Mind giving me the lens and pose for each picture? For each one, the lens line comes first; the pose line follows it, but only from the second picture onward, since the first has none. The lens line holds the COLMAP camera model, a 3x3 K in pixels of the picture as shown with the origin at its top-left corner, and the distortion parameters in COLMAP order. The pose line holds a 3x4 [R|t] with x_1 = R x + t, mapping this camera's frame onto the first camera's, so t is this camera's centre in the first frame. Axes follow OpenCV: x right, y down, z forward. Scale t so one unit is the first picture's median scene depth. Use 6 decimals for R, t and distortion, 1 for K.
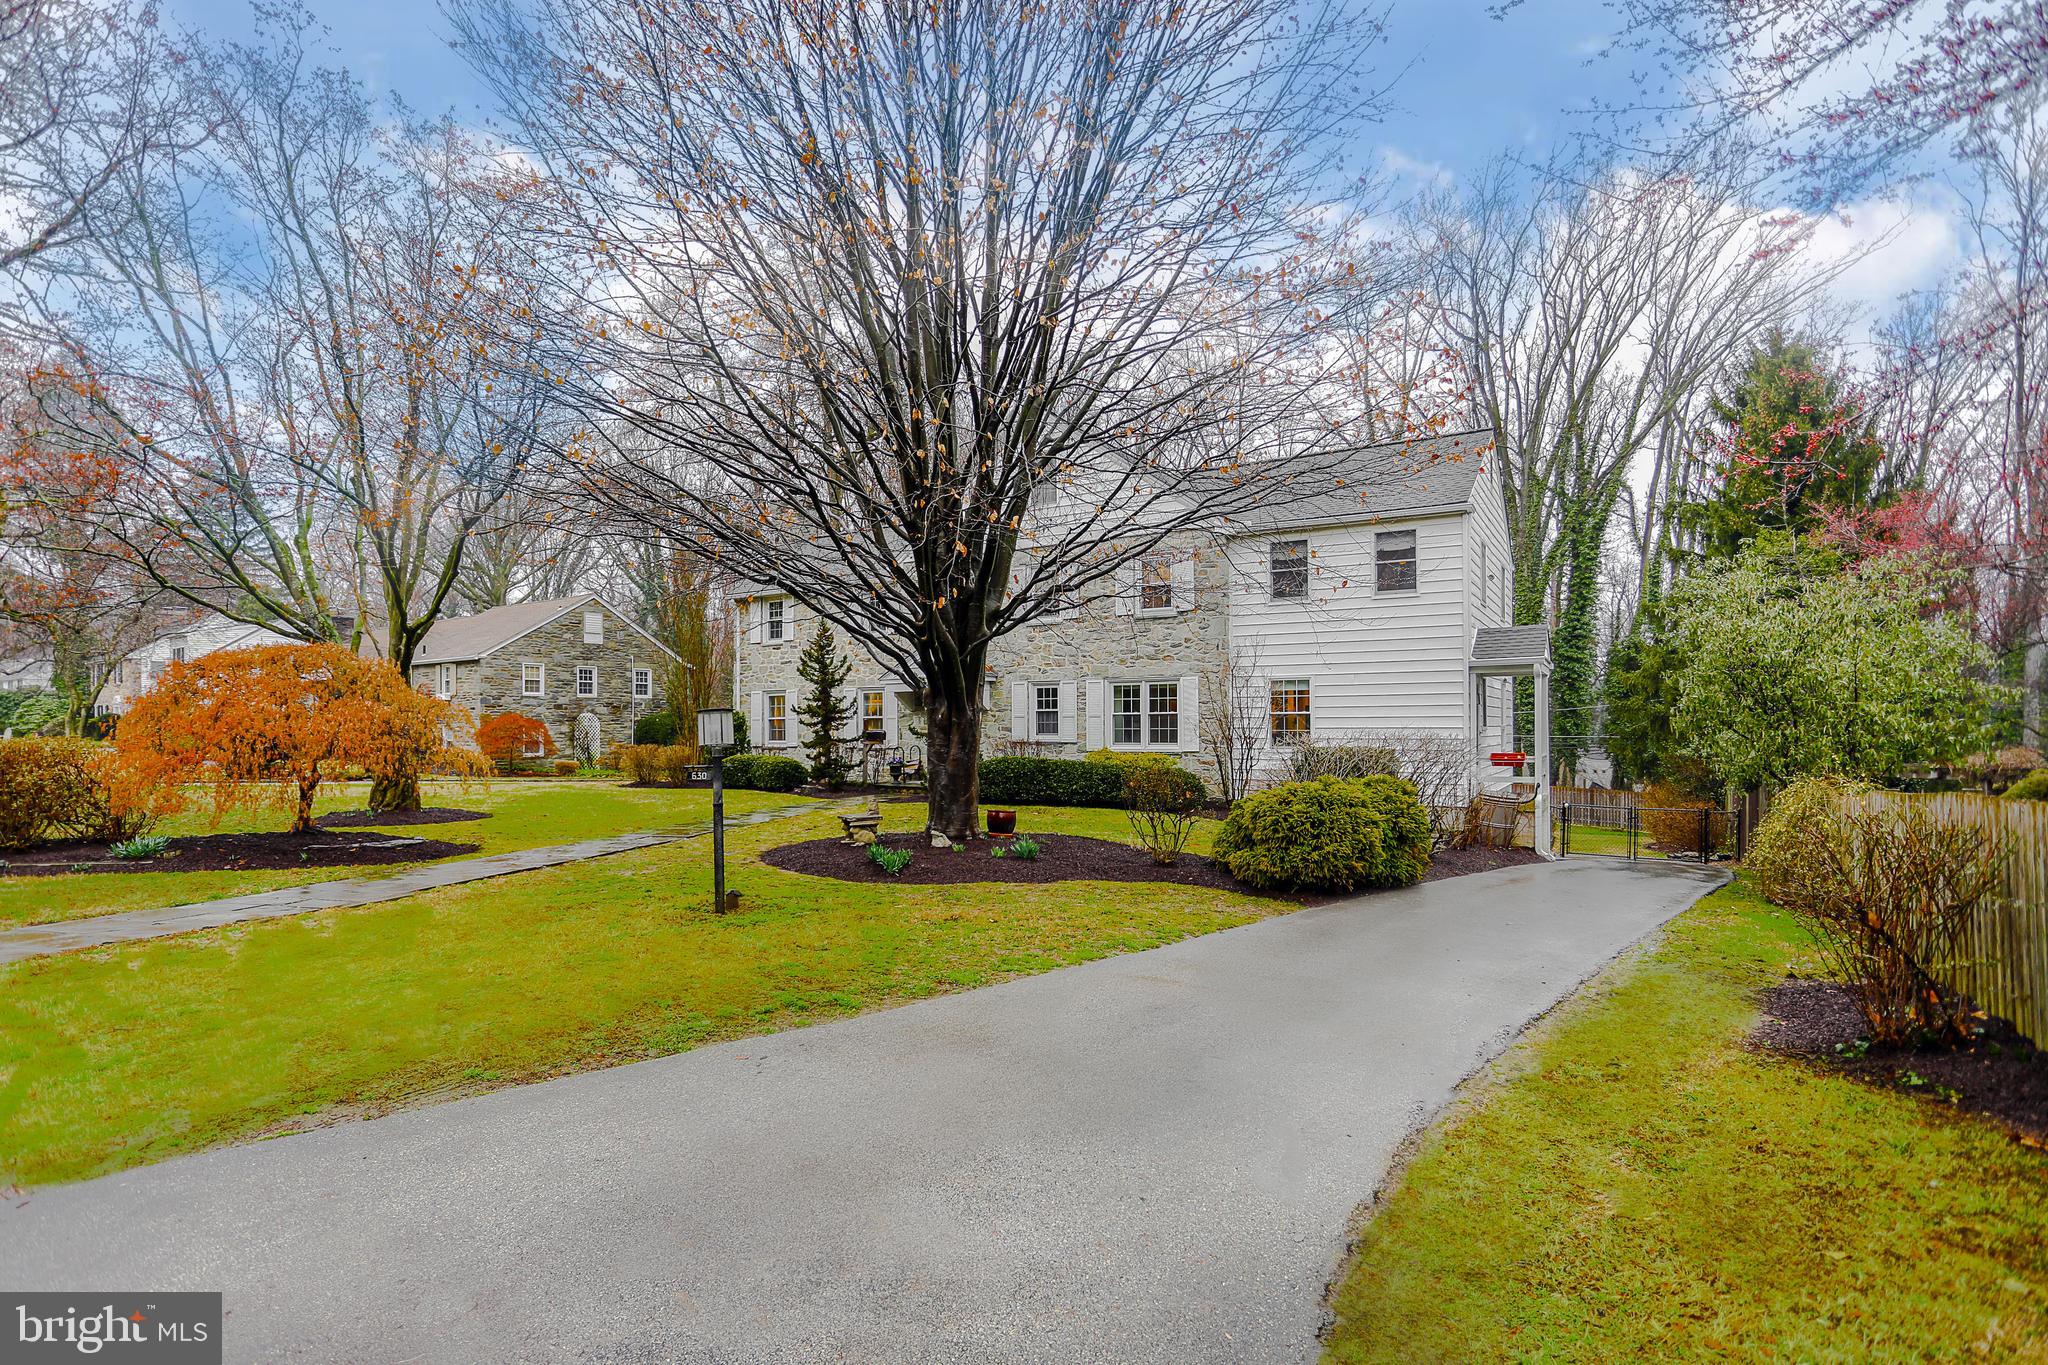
lens RADIAL K [[1004.6, 0, 1025.0], [0, 1004.6, 696.6], [0, 0, 1]] dist [-0.001832, -0.000043]
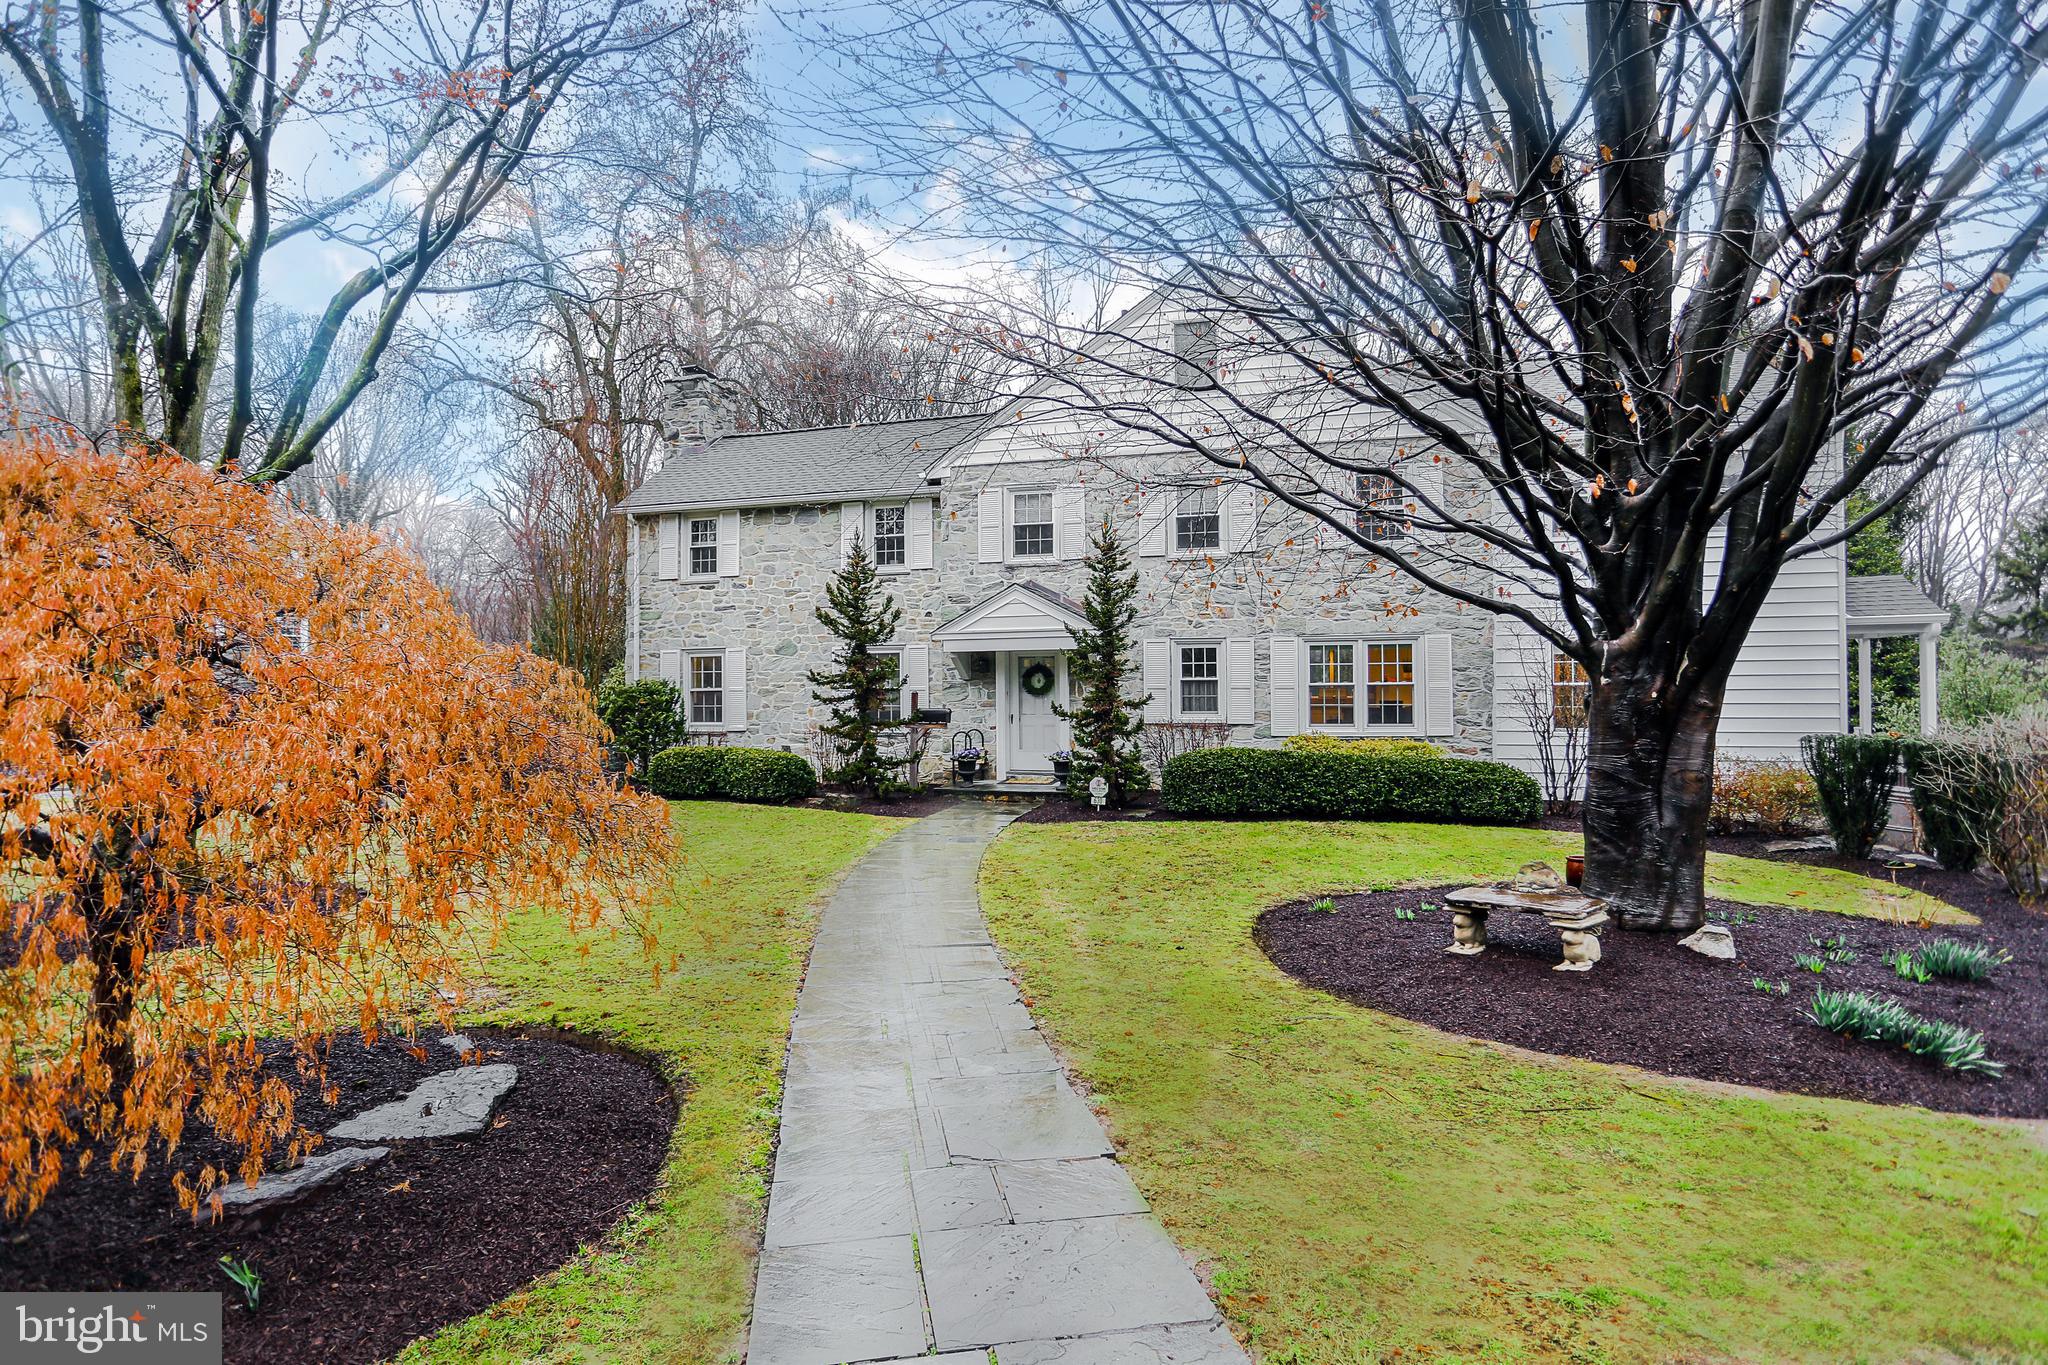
lens RADIAL K [[1004.6, 0, 1031.2], [0, 1004.6, 684.9], [0, 0, 1]] dist [-0.001832, -0.000043]
pose [[0.950973, -0.000878, 0.309274, -0.315613], [-0.005480, 0.999791, 0.019686, 0.004267], [-0.309226, -0.020416, 0.950769, 0.357524]]
